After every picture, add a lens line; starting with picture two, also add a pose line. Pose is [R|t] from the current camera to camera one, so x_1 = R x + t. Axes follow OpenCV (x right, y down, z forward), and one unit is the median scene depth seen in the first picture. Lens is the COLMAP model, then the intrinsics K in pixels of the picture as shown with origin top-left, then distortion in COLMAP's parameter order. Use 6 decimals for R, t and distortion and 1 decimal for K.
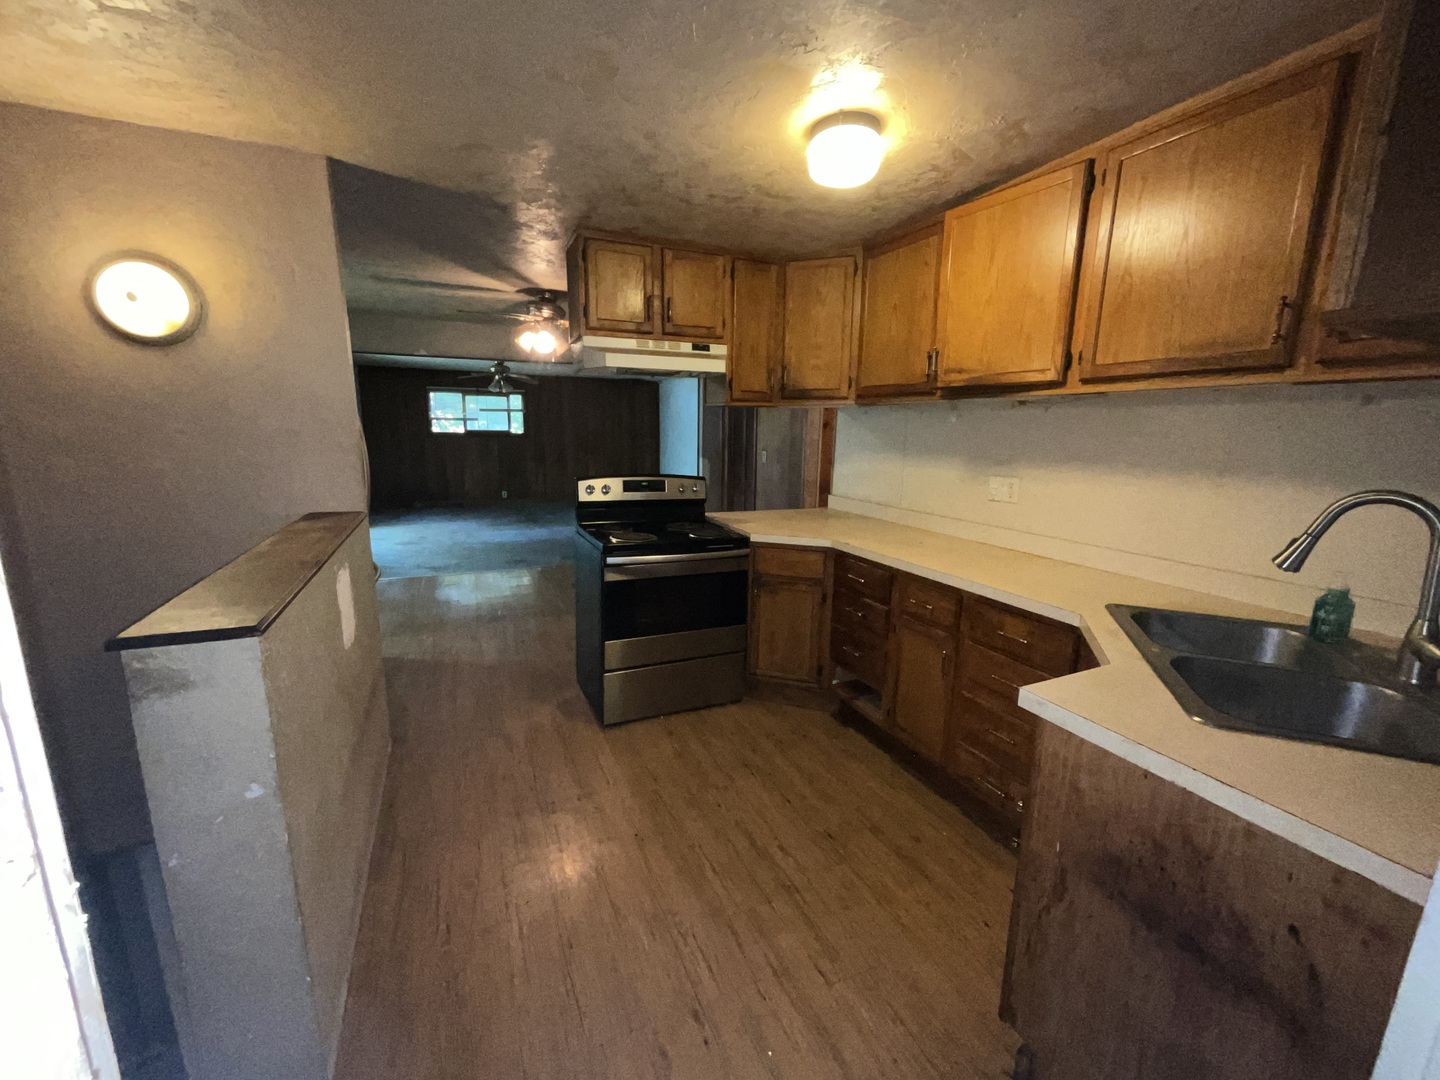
lens RADIAL K [[584.7, 0, 719.1], [0, 584.7, 541.3], [0, 0, 1]] dist [0.012694, 0.000165]
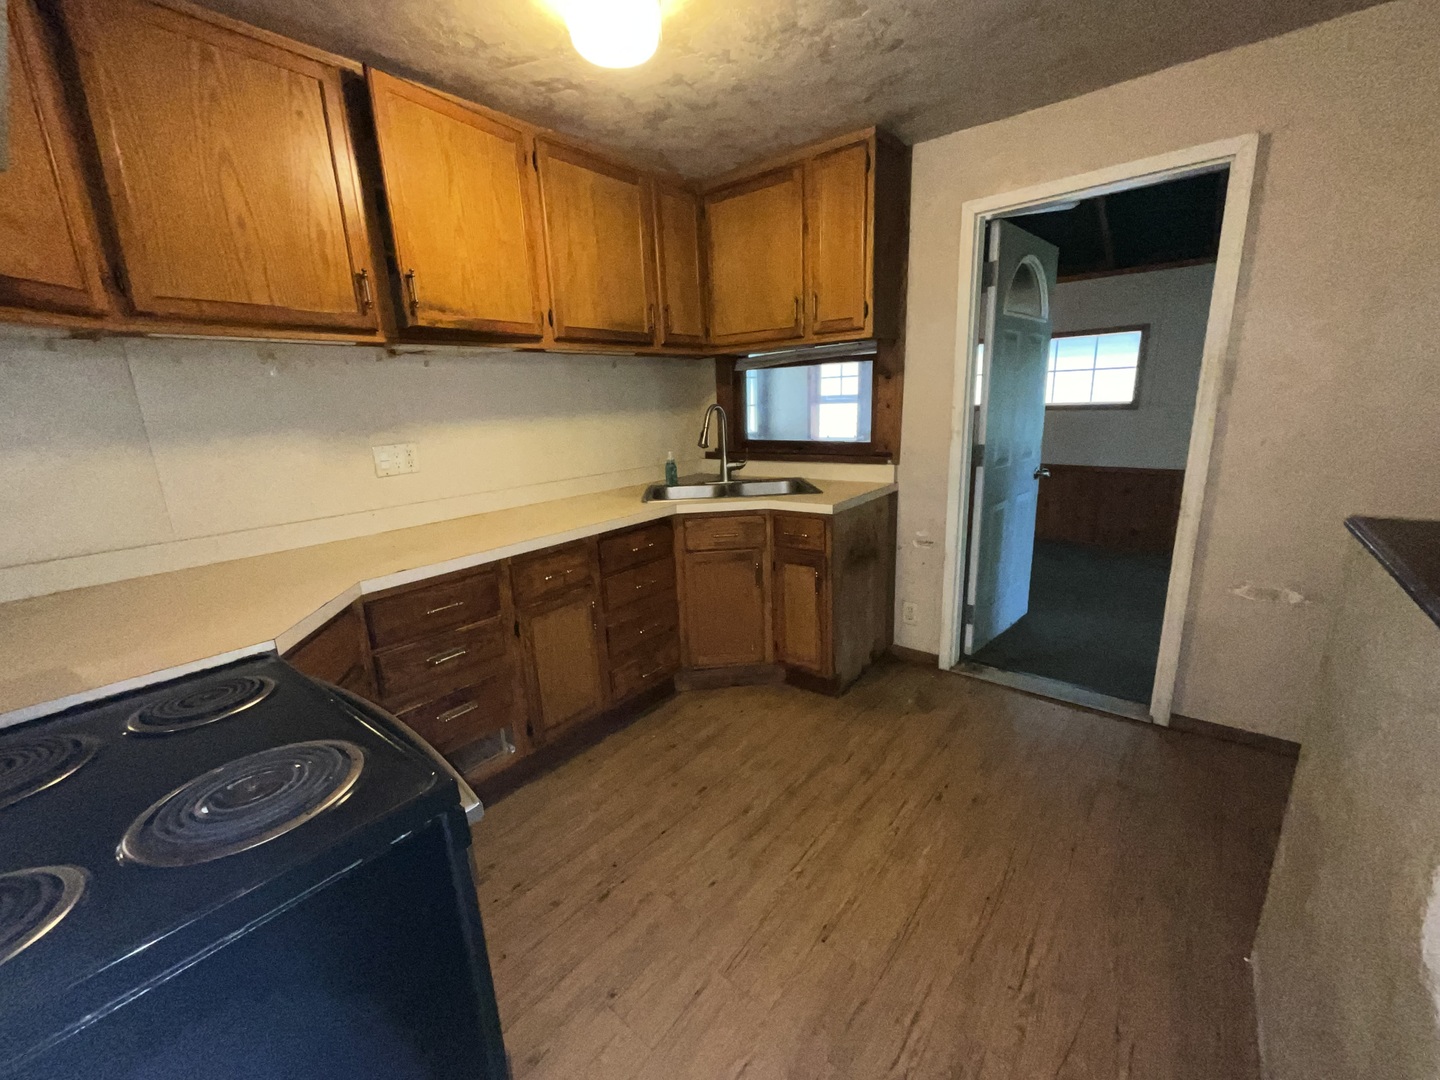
lens RADIAL K [[584.7, 0, 722.1], [0, 584.7, 539.7], [0, 0, 1]] dist [0.012694, 0.000165]
pose [[-0.449893, -0.208840, 0.868321, -0.540537], [0.202021, 0.923275, 0.326728, -0.186605], [-0.869933, 0.322411, -0.373185, 1.088008]]
